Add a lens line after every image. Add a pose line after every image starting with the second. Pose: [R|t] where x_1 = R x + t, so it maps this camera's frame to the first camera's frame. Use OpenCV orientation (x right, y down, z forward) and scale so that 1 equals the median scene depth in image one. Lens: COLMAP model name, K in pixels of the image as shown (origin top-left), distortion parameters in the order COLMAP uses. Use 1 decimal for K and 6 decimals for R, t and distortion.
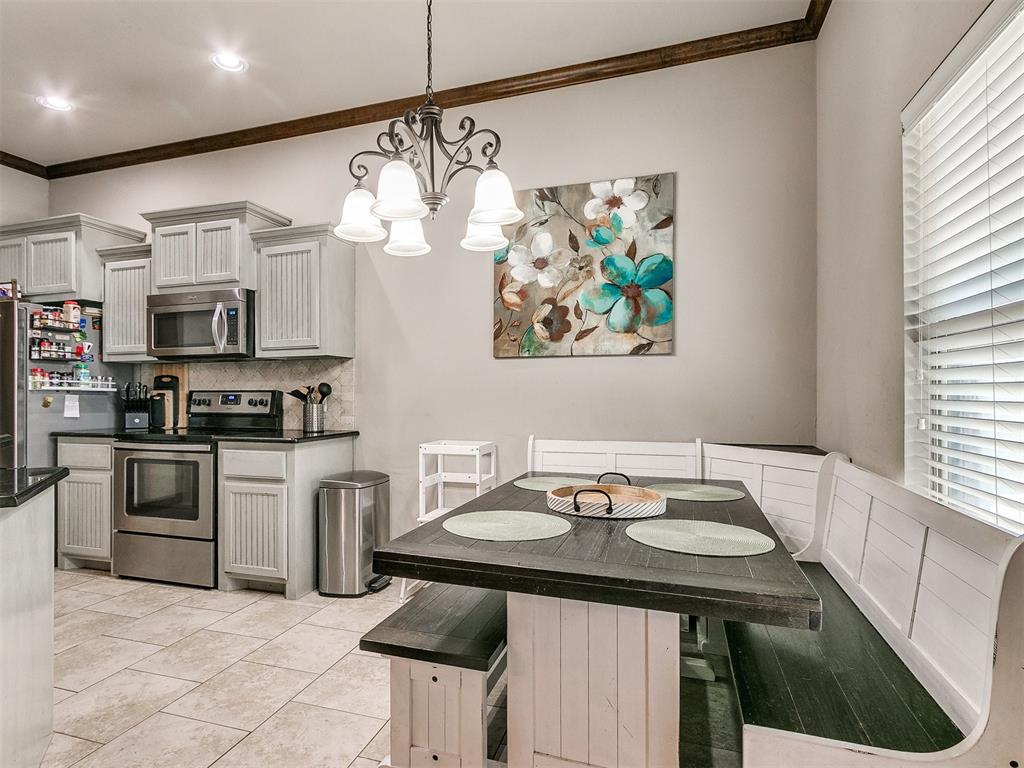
lens RADIAL K [[549.2, 0, 510.5], [0, 549.2, 390.3], [0, 0, 1]] dist [0.012951, -0.003364]
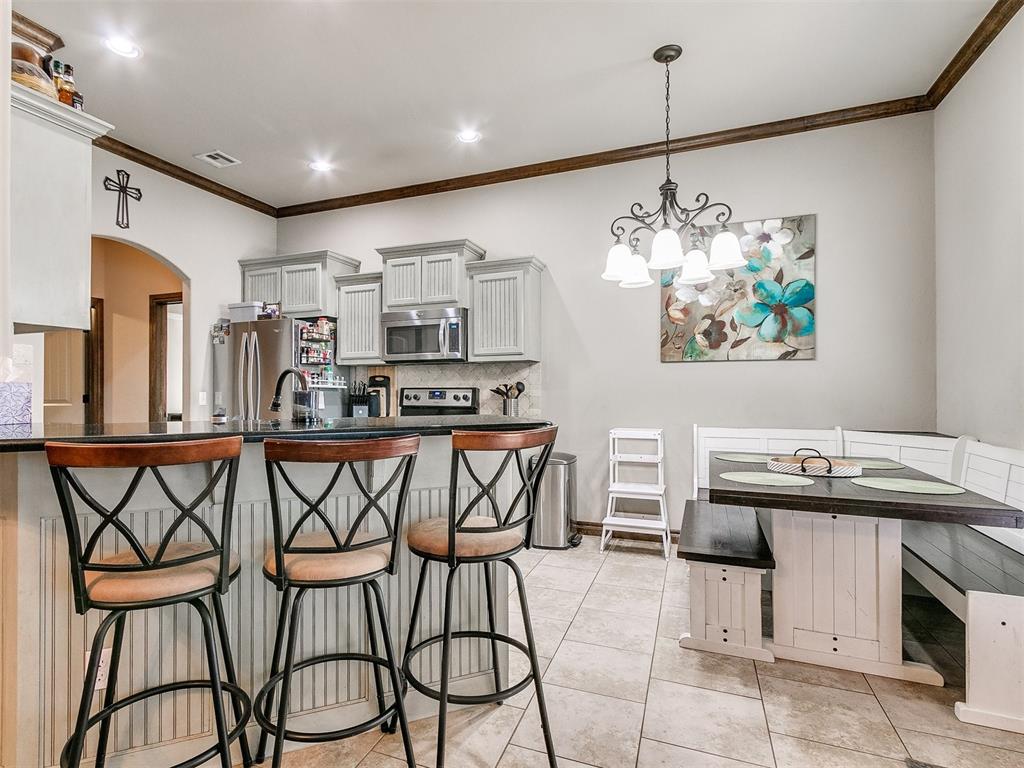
lens RADIAL K [[549.2, 0, 512.6], [0, 549.2, 382.2], [0, 0, 1]] dist [0.012951, -0.003364]
pose [[0.999131, 0.000727, -0.041668, -0.313499], [-0.001127, 0.999954, -0.009576, -0.000818], [0.041660, 0.009615, 0.999086, -0.260117]]
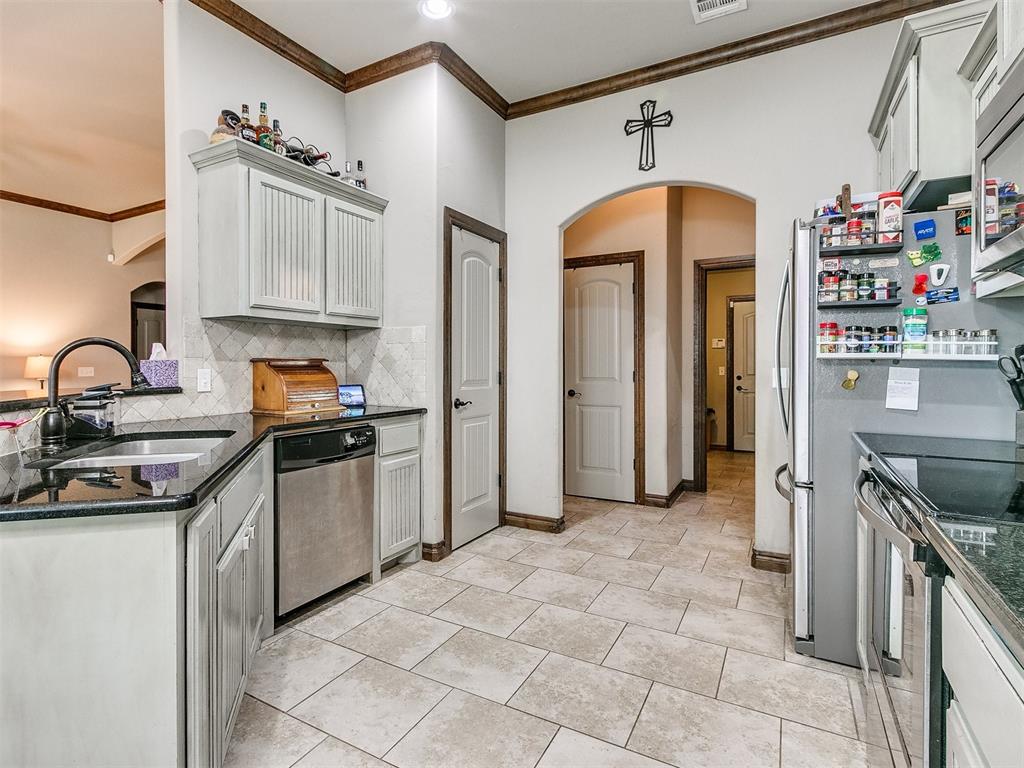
lens RADIAL K [[549.2, 0, 507.4], [0, 549.2, 367.3], [0, 0, 1]] dist [0.012951, -0.003364]
pose [[-0.243387, 0.007751, -0.969898, -0.191113], [0.004629, 0.999966, 0.006830, 0.002586], [0.969918, -0.002827, -0.243414, 0.800399]]
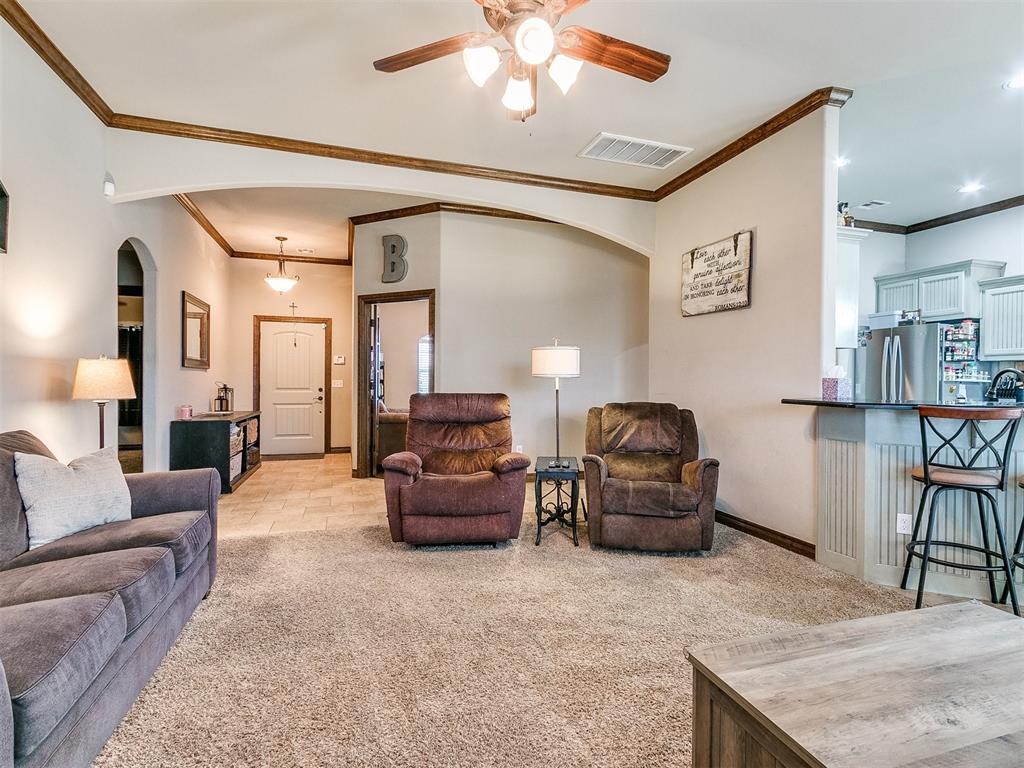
lens RADIAL K [[549.2, 0, 495.0], [0, 549.2, 380.6], [0, 0, 1]] dist [0.012951, -0.003364]
pose [[0.572113, 0.011972, -0.820087, -0.320735], [-0.009814, 0.999922, 0.007752, -0.001257], [0.820116, 0.003613, 0.572186, -0.877454]]
